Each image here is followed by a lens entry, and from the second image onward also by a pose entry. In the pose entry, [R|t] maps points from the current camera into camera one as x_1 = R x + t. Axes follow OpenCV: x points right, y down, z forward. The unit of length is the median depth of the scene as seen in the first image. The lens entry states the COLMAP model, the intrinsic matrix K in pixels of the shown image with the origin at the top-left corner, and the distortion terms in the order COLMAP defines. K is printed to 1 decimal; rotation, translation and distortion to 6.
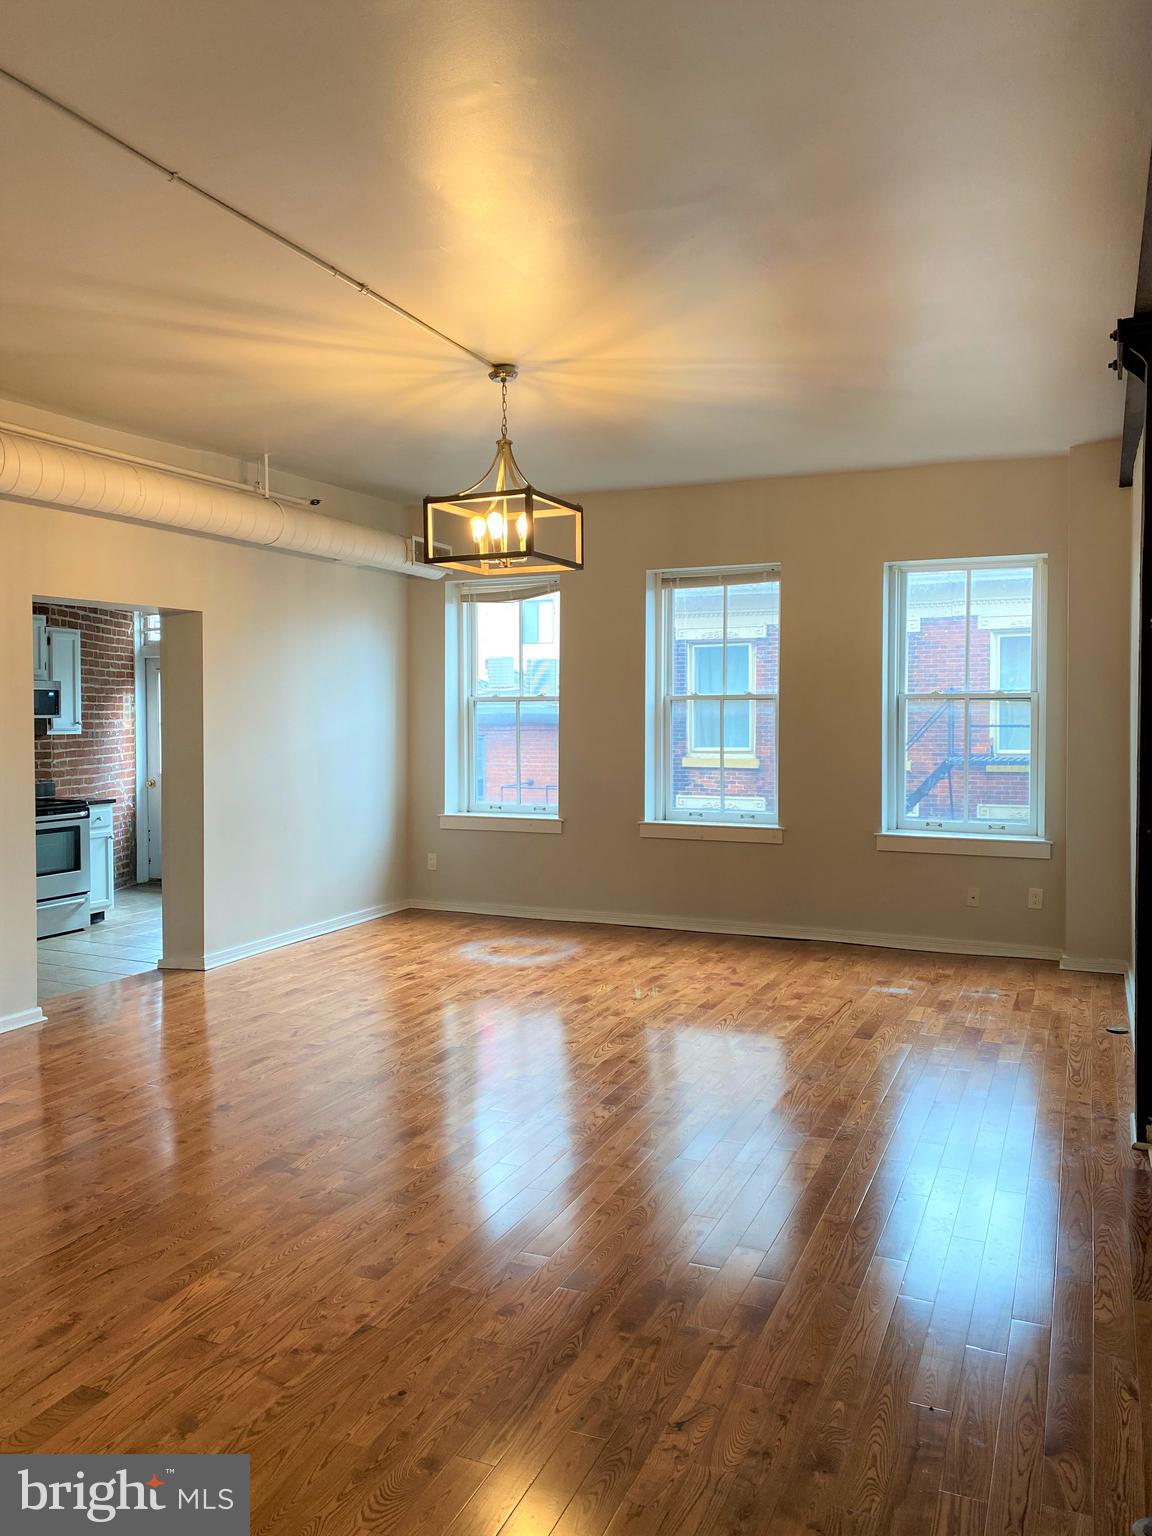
lens RADIAL K [[1152.5, 0, 574.6], [0, 1152.5, 755.6], [0, 0, 1]] dist [0.027624, -0.009284]
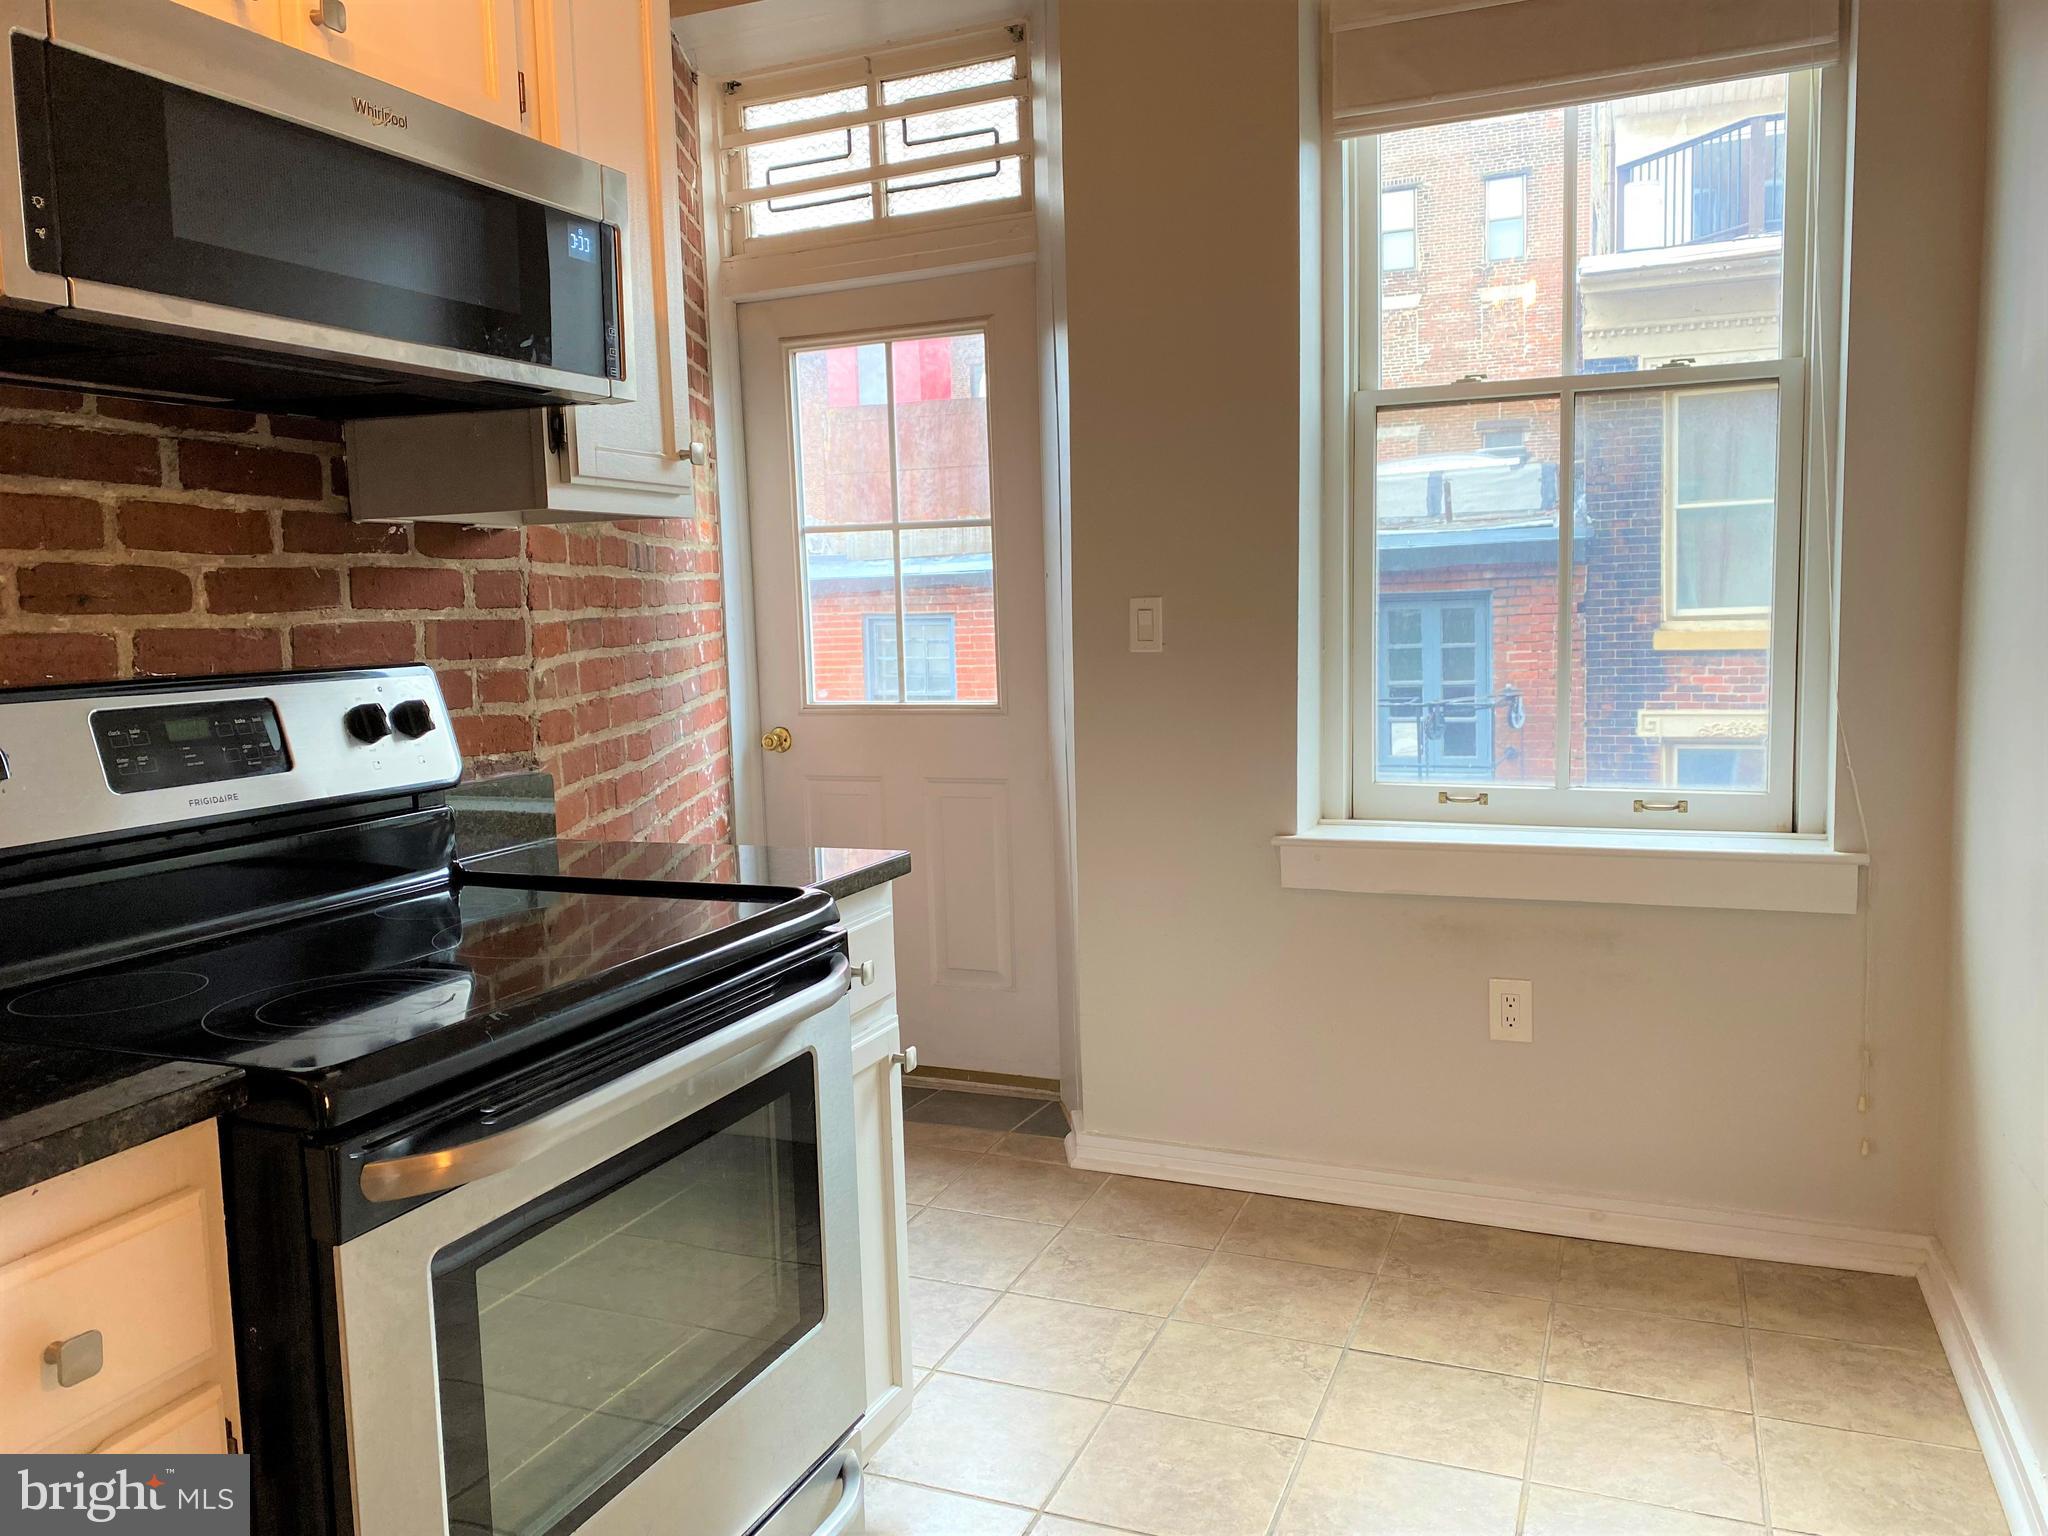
lens RADIAL K [[1536.6, 0, 1020.8], [0, 1536.6, 765.9], [0, 0, 1]] dist [0.027624, -0.009284]
pose [[0.999358, -0.033204, 0.013493, -0.312564], [0.032142, 0.996852, 0.072473, 0.004571], [-0.015857, -0.071993, 0.997279, 0.615704]]
